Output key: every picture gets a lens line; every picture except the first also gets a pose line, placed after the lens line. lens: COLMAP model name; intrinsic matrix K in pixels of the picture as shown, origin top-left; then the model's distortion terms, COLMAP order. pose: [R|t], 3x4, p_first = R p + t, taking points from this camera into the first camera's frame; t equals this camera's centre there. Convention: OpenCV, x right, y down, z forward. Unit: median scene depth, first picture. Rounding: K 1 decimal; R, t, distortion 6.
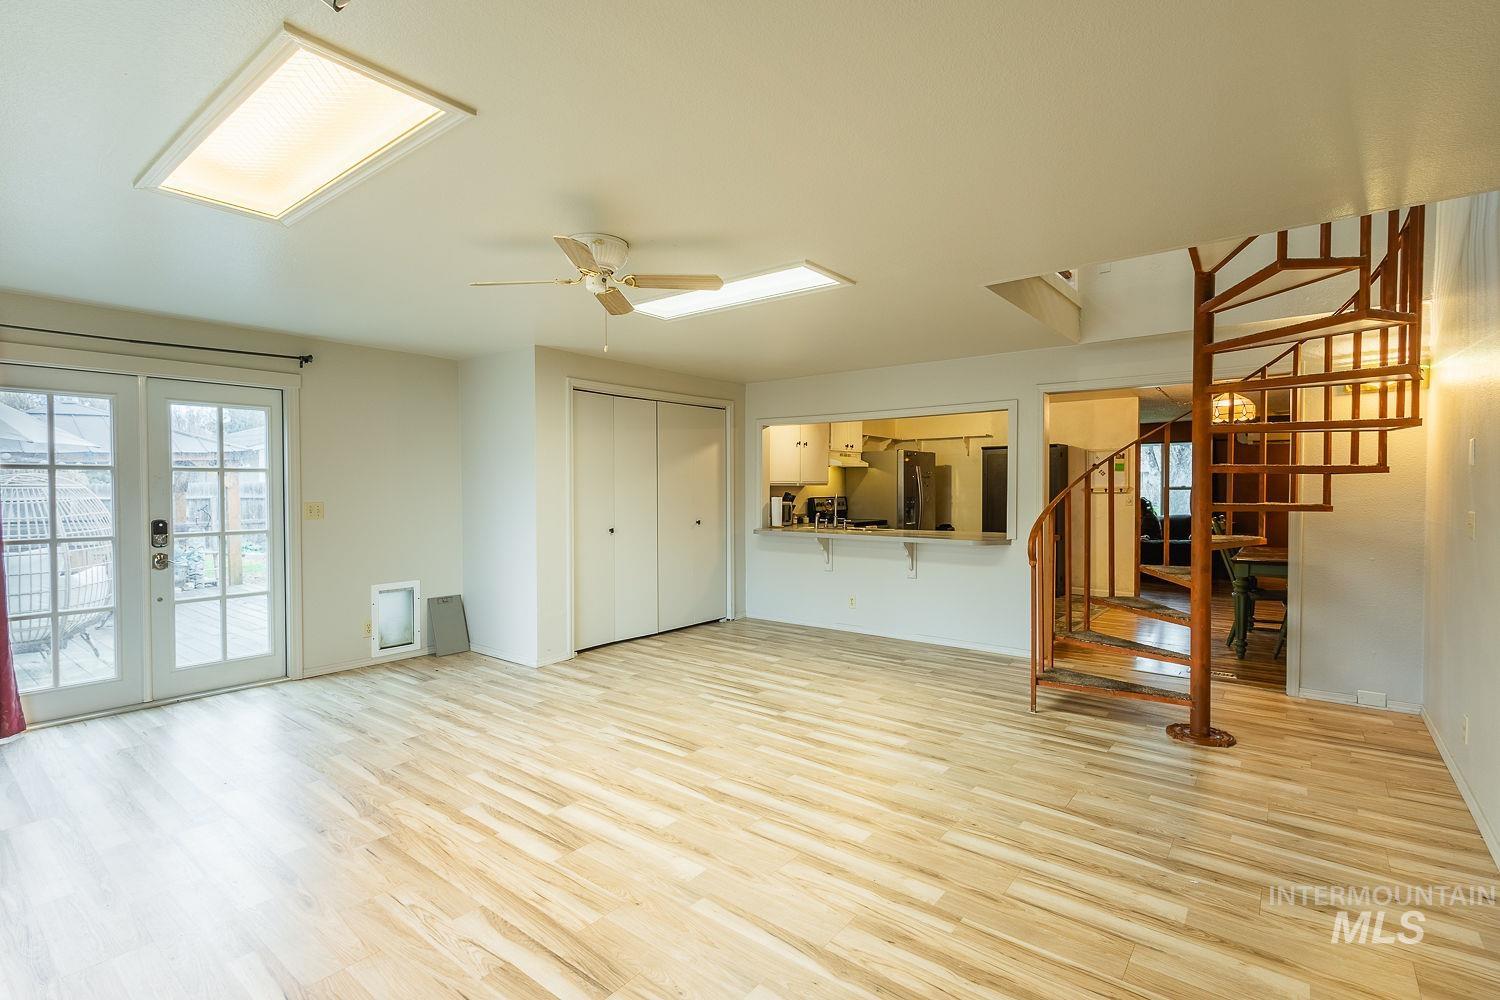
lens RADIAL K [[692.4, 0, 752.2], [0, 692.4, 499.3], [0, 0, 1]] dist [0.000815, -0.000190]
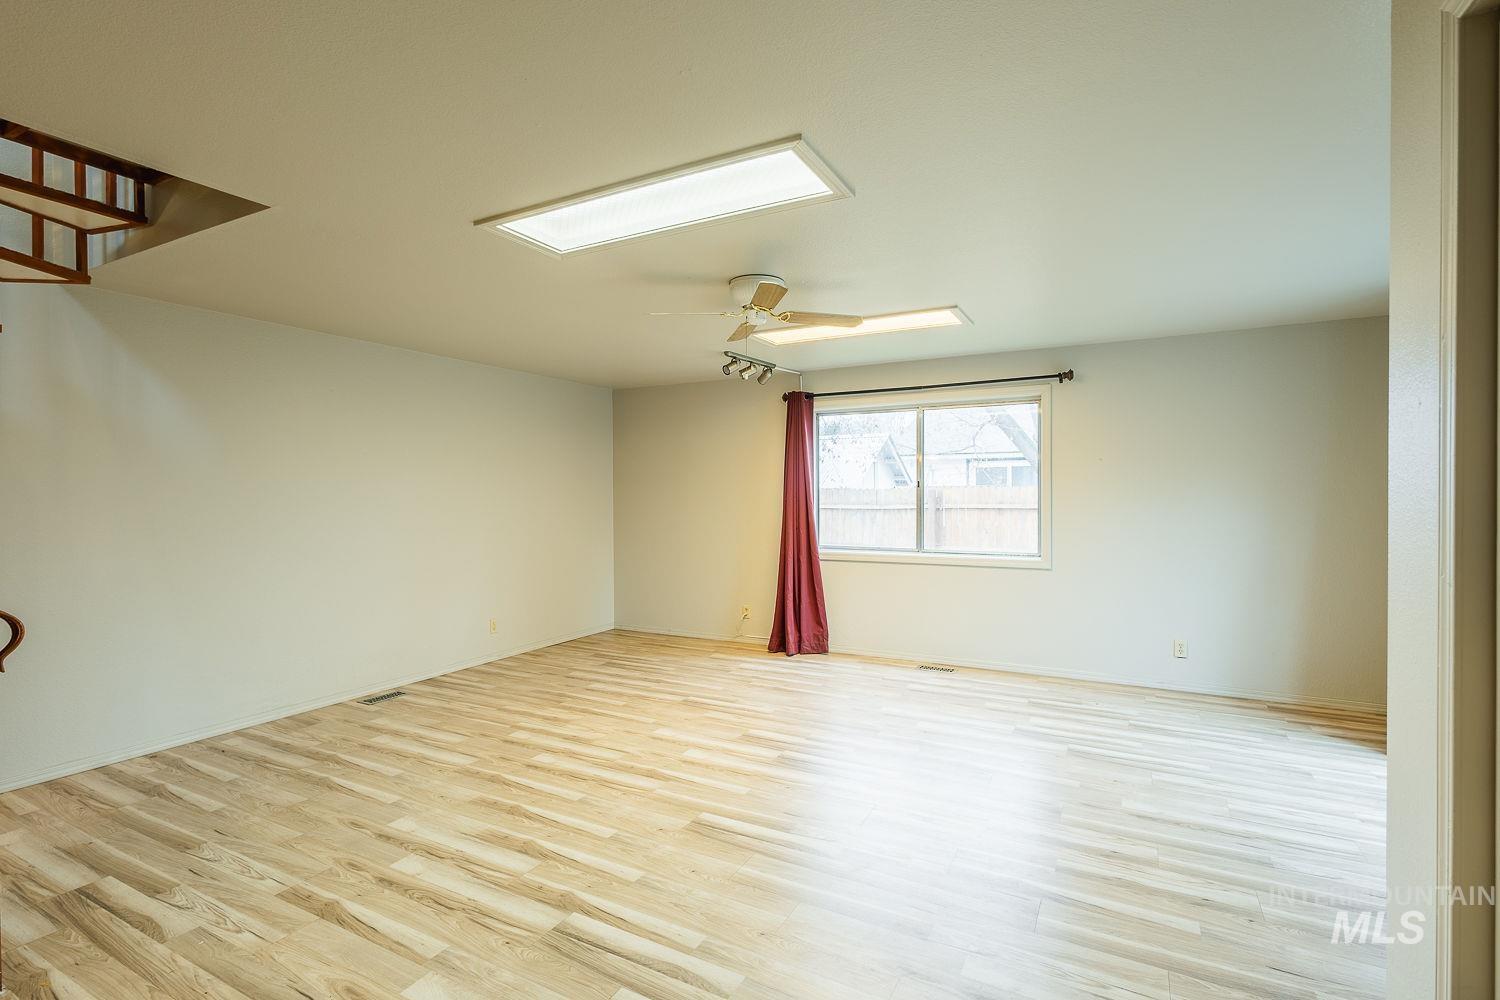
lens RADIAL K [[692.4, 0, 753.9], [0, 692.4, 500.1], [0, 0, 1]] dist [0.000815, -0.000190]
pose [[-0.984533, 0.007042, -0.175057, -0.016199], [0.002073, 0.999590, 0.028550, -0.041806], [0.175186, 0.027746, -0.984144, 2.054559]]
